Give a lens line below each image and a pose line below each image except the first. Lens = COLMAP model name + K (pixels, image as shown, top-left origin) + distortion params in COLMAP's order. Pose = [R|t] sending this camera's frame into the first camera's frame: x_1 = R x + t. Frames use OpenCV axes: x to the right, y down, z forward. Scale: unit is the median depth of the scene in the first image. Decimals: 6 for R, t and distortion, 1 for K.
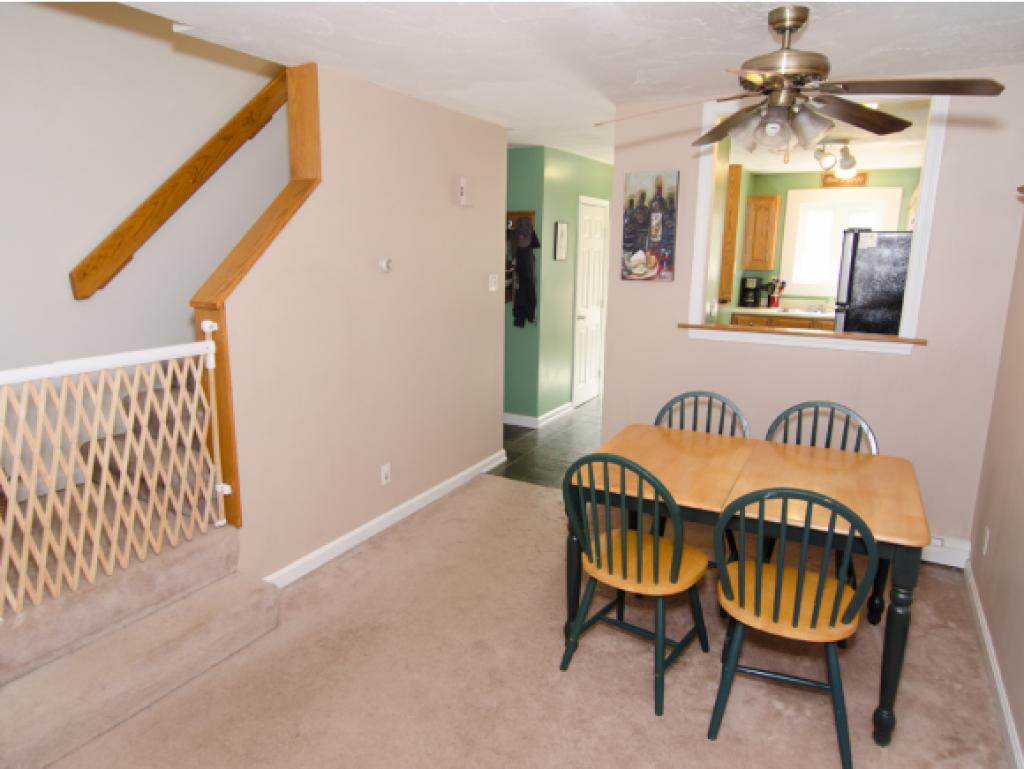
lens RADIAL K [[637.1, 0, 512.2], [0, 637.1, 386.4], [0, 0, 1]] dist [-0.024366, -0.003140]
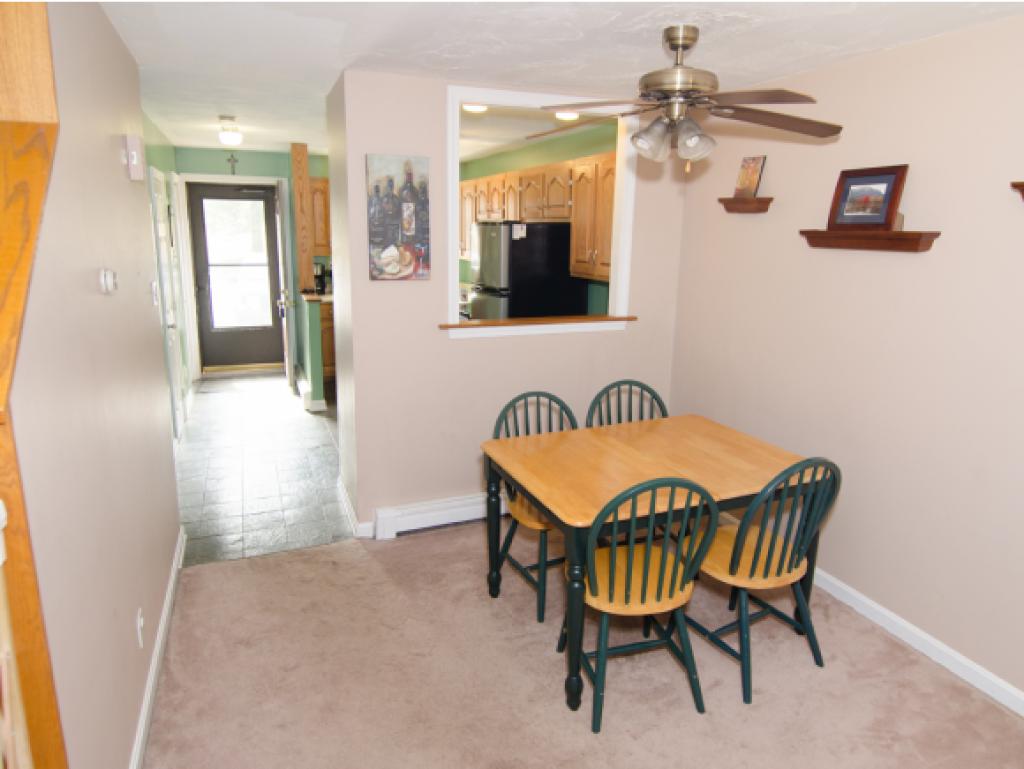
lens RADIAL K [[637.1, 0, 511.5], [0, 637.1, 381.3], [0, 0, 1]] dist [-0.024366, -0.003140]
pose [[0.613478, -0.178987, 0.769161, -0.403796], [0.156680, 0.982201, 0.103595, -0.098496], [-0.774013, 0.056959, 0.630602, 0.345372]]
